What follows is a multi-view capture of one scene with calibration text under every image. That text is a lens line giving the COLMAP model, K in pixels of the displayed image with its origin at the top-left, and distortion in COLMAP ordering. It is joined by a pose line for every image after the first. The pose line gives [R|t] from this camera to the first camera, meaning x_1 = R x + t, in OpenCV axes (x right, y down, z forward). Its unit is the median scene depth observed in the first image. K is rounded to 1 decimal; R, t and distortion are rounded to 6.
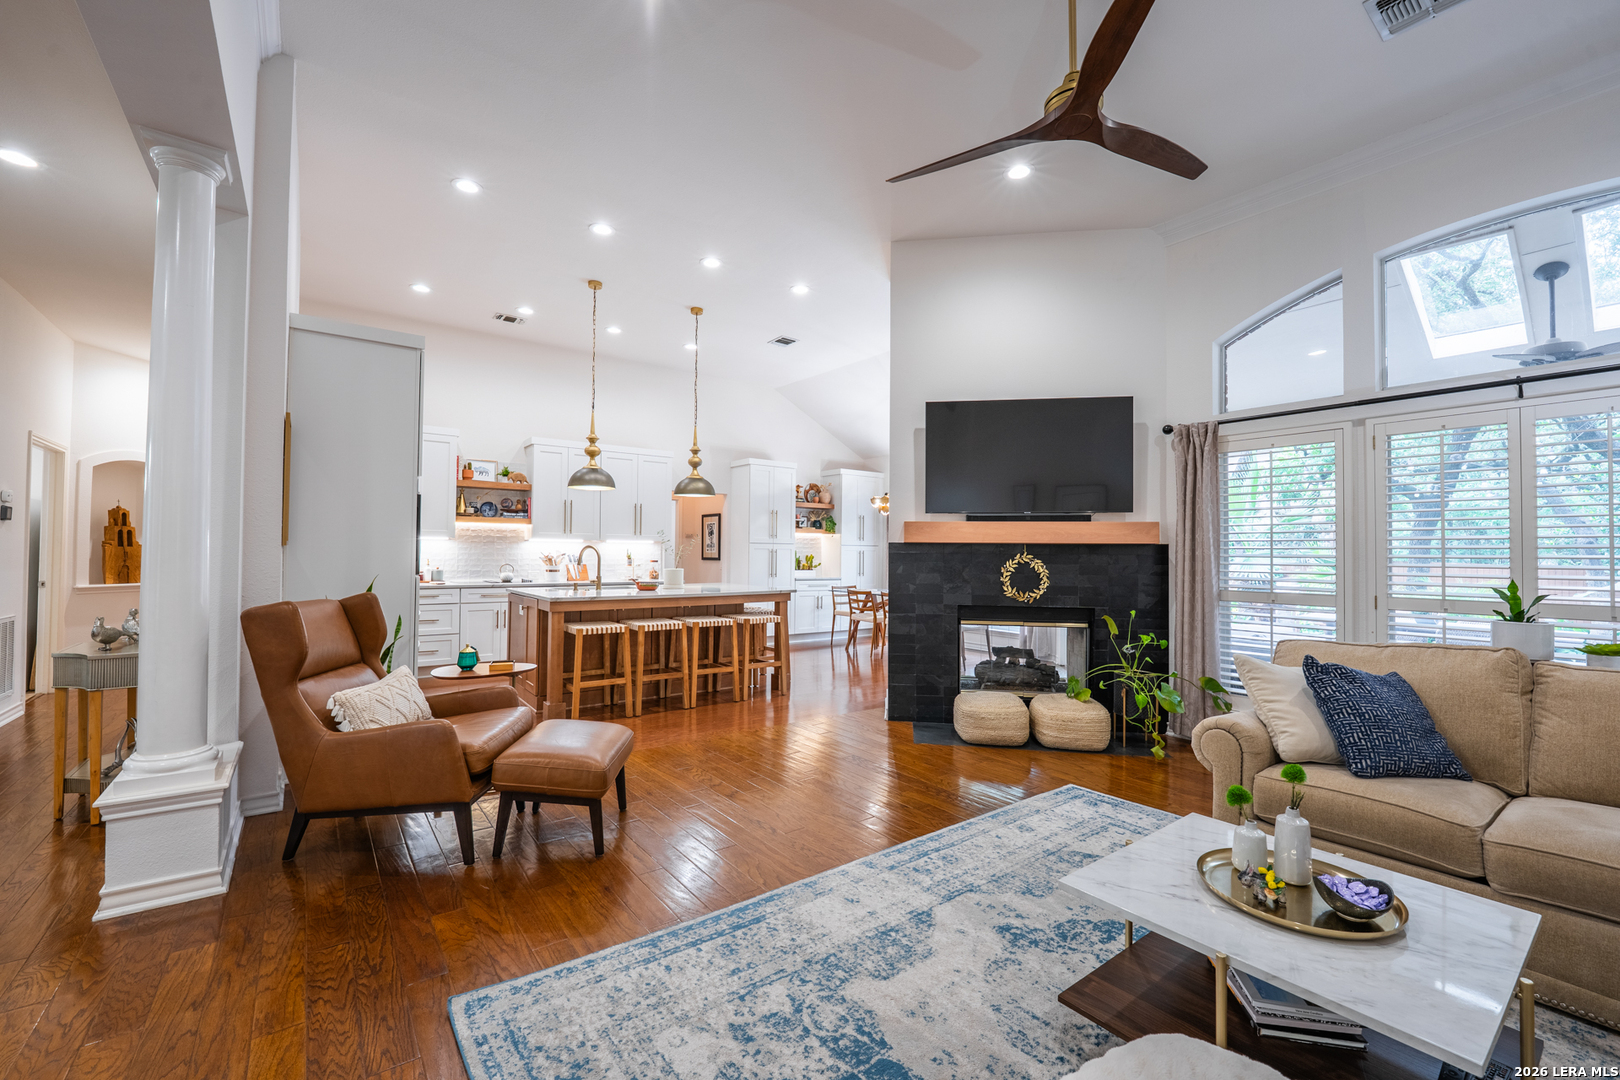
lens RADIAL K [[659.1, 0, 798.4], [0, 659.1, 541.5], [0, 0, 1]] dist [-0.011760, -0.000780]
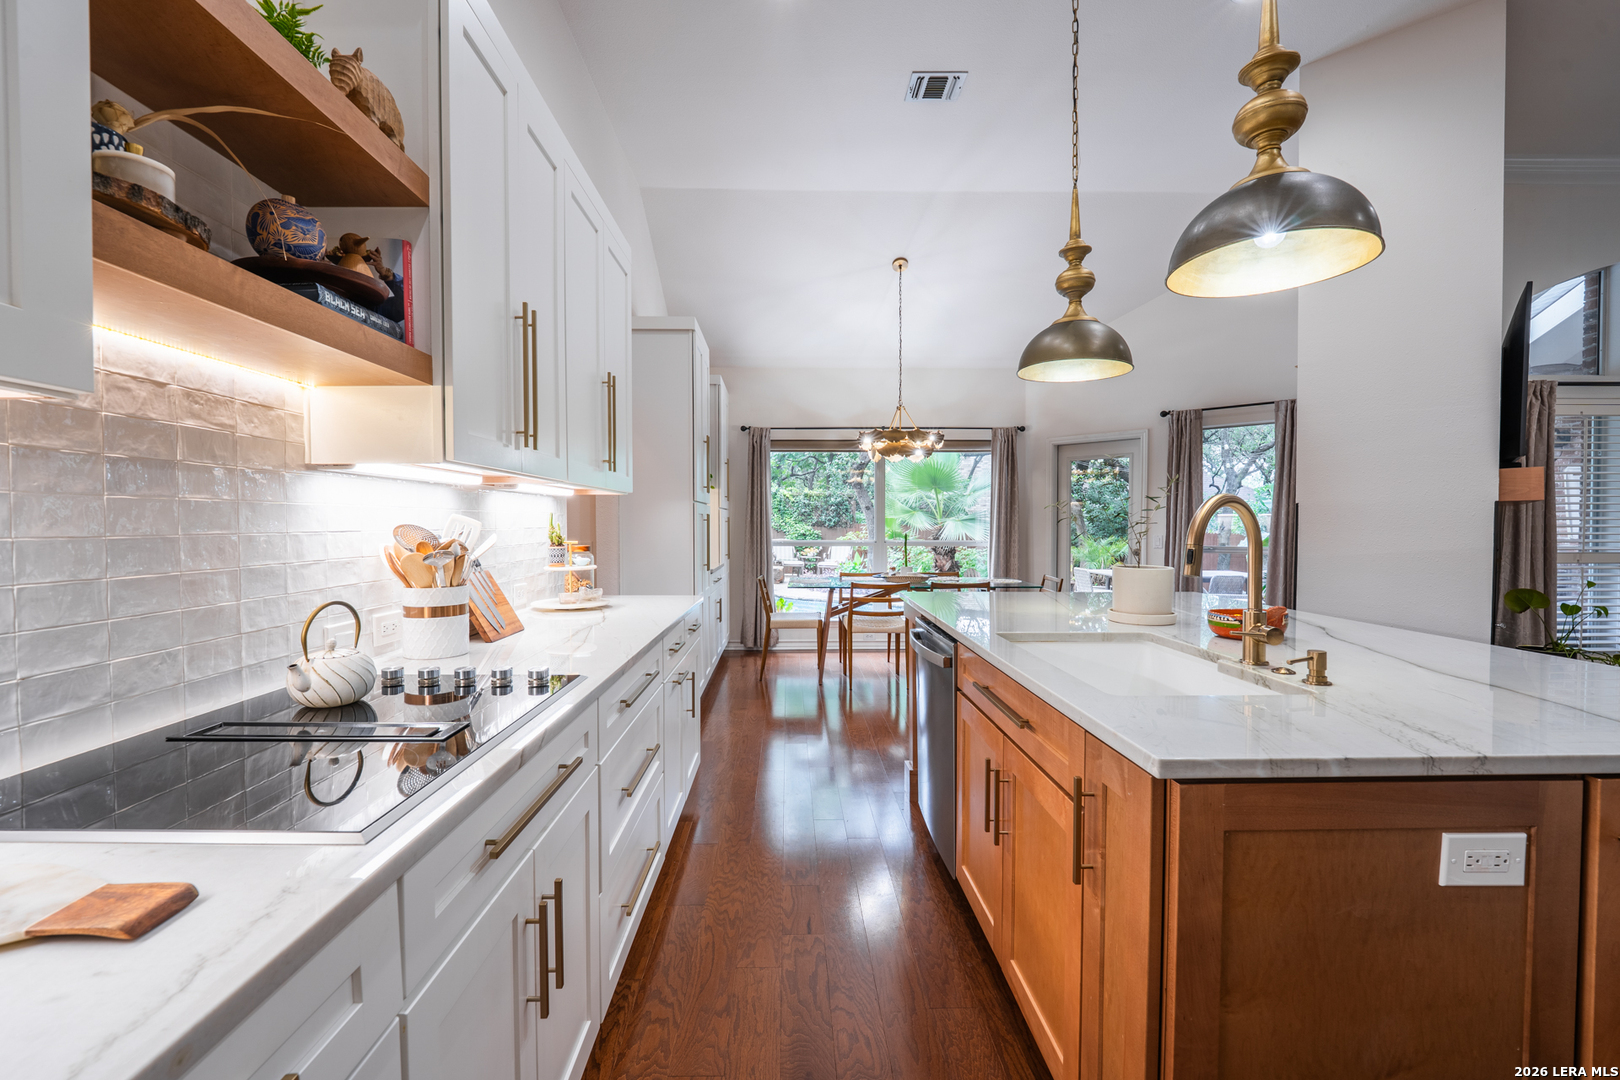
lens RADIAL K [[673.9, 0, 791.4], [0, 673.9, 544.5], [0, 0, 1]] dist [-0.011160, -0.000283]
pose [[0.589229, -0.037267, 0.807106, -0.747525], [-0.005902, 0.998711, 0.050423, 0.015345], [-0.807944, -0.034474, 0.588250, 1.175703]]
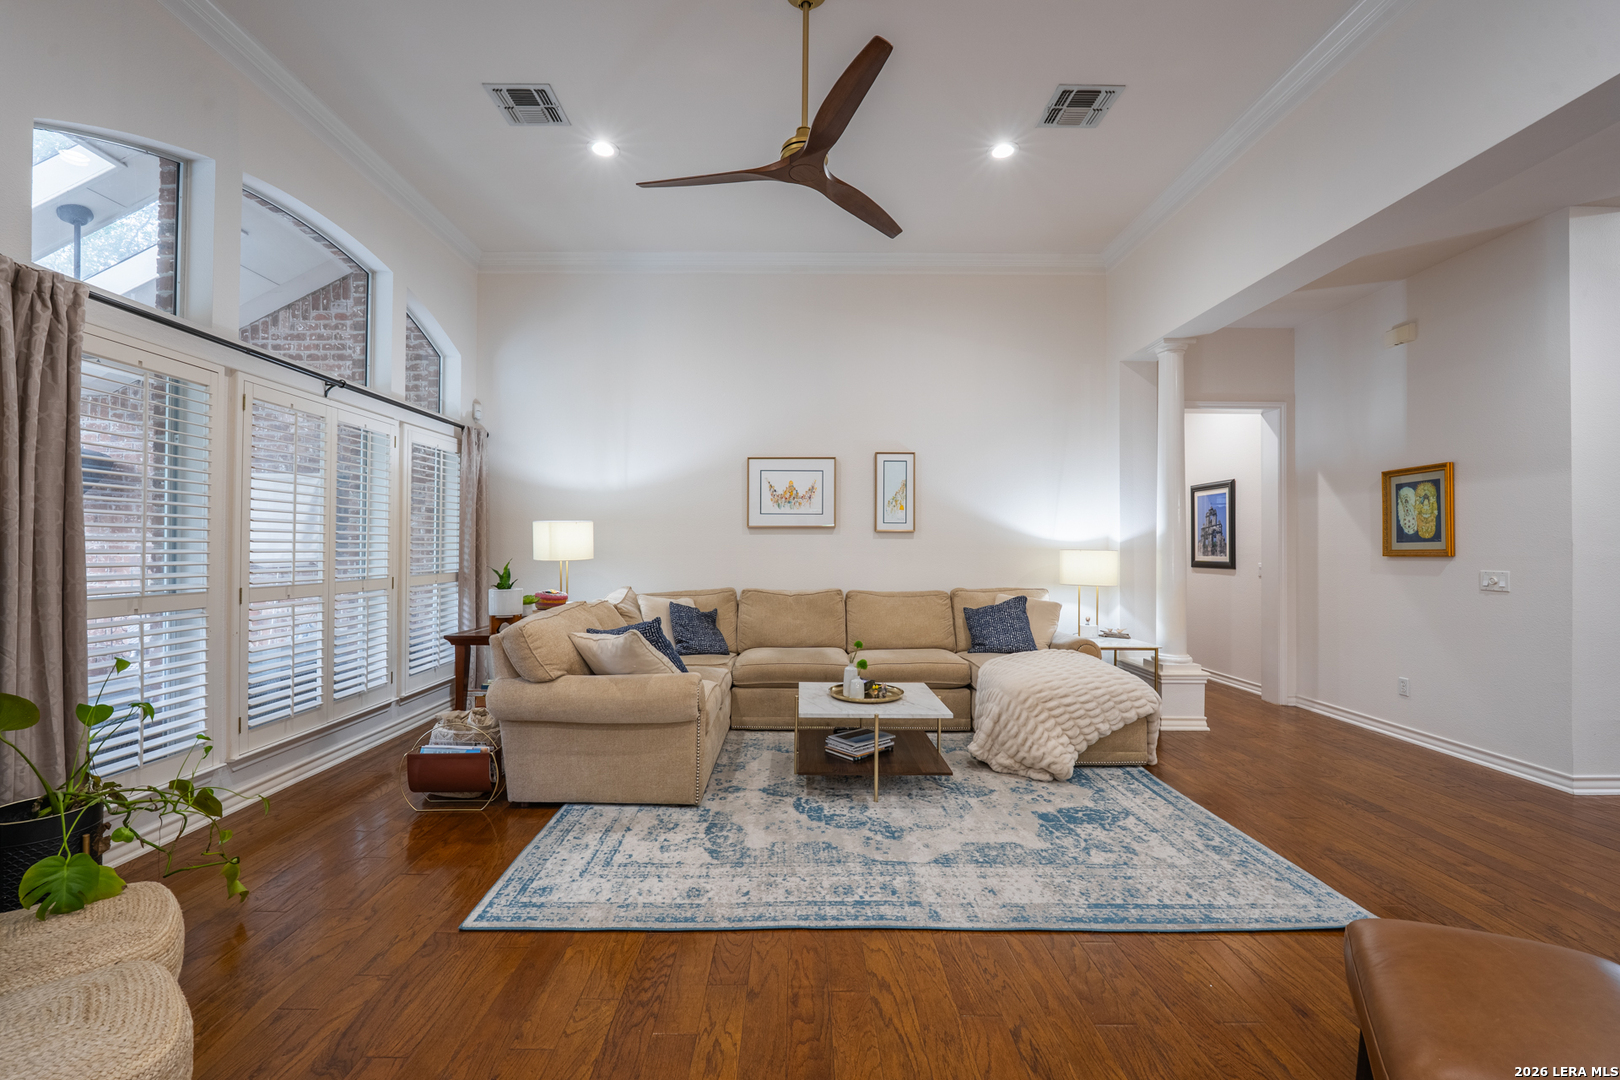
lens RADIAL K [[659.1, 0, 798.4], [0, 659.1, 541.5], [0, 0, 1]] dist [-0.011760, -0.000780]
pose [[-0.800965, -0.007515, 0.598665, -0.132532], [-0.024437, 0.999498, -0.020148, 0.018294], [-0.598213, -0.030767, -0.800746, 0.944138]]
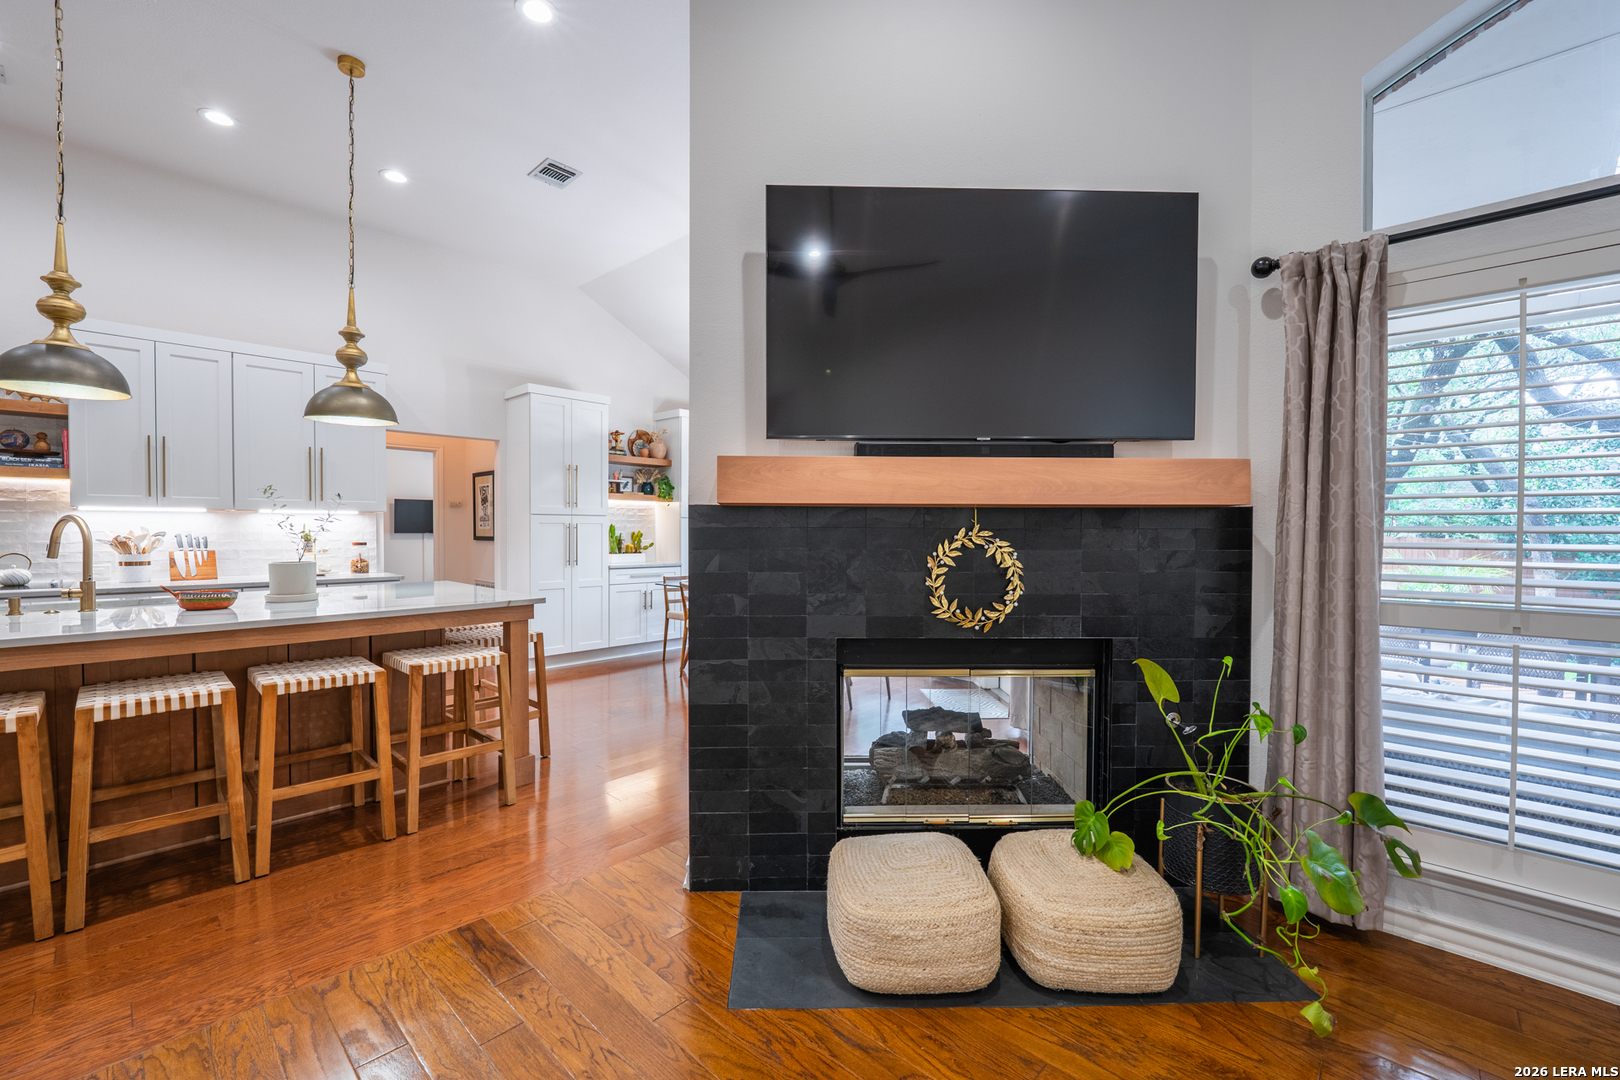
lens RADIAL K [[666.3, 0, 801.9], [0, 666.3, 541.9], [0, 0, 1]] dist [-0.010664, -0.000794]
pose [[0.984956, -0.009315, 0.172555, 0.135985], [0.002859, 0.999288, 0.037621, 0.010159], [-0.172782, -0.036562, 0.984281, 0.539224]]
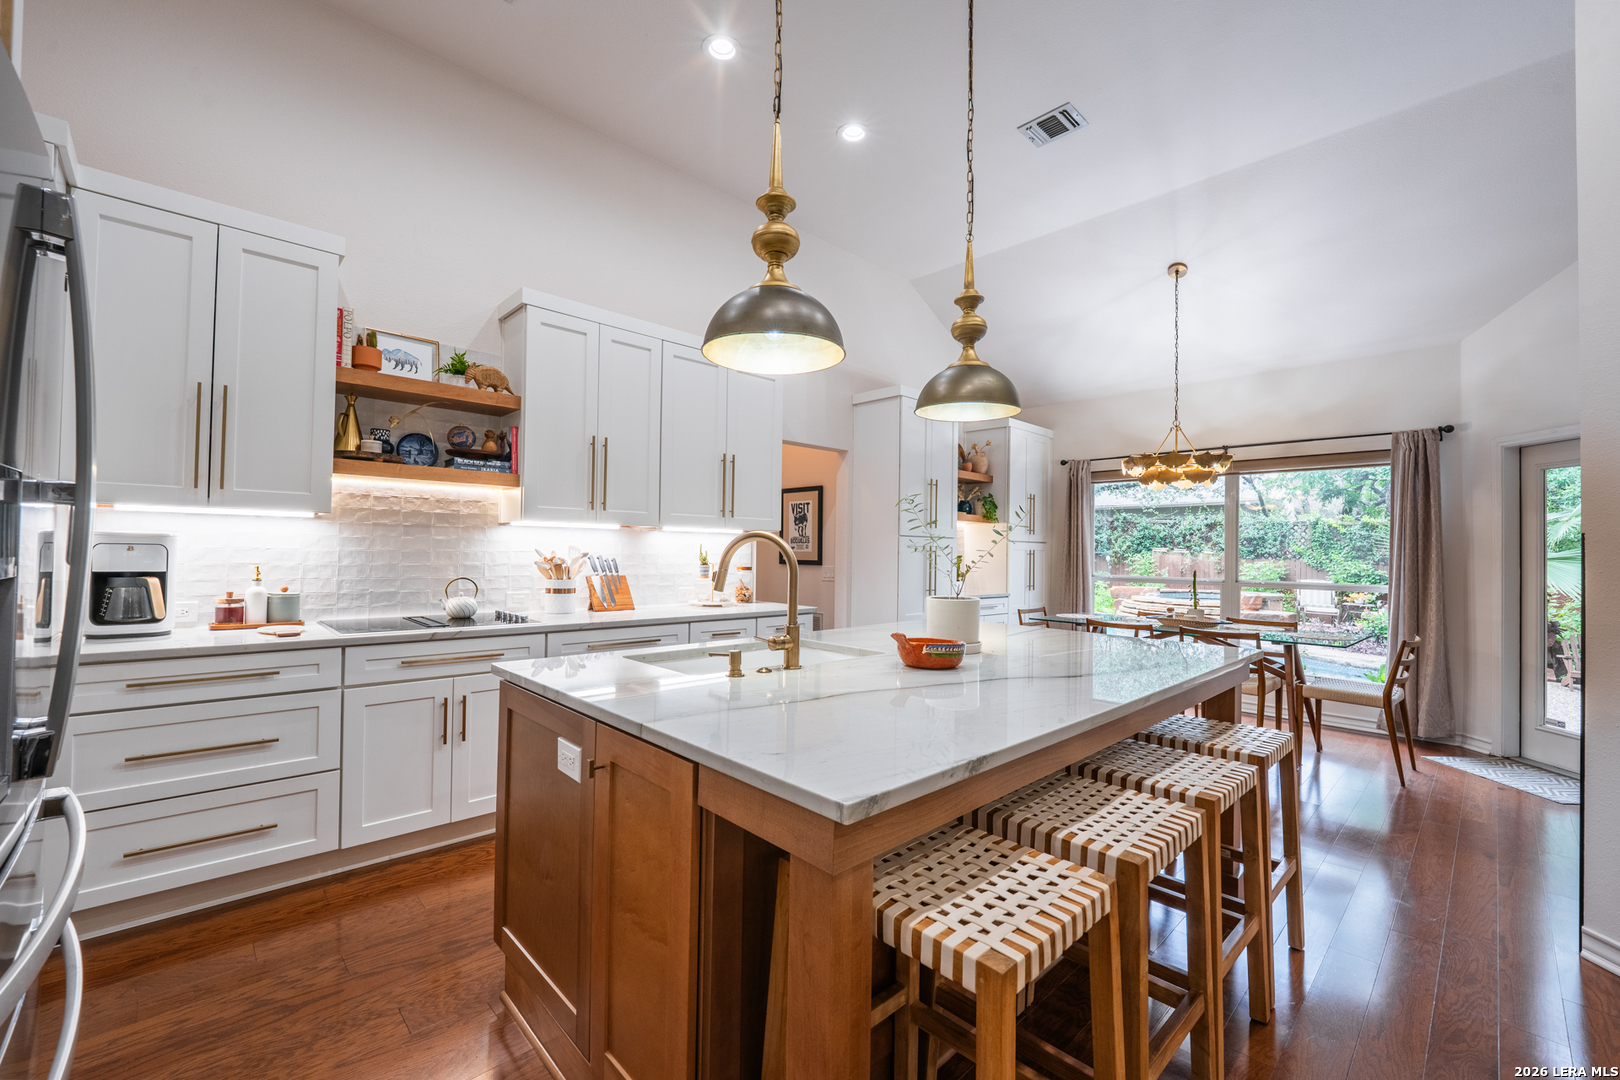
lens RADIAL K [[661.8, 0, 796.5], [0, 661.8, 542.0], [0, 0, 1]] dist [-0.007432, -0.003022]
pose [[0.993621, 0.006369, 0.112594, -0.400727], [-0.006723, 0.999974, 0.002766, 0.012121], [-0.112573, -0.003505, 0.993637, 0.797147]]
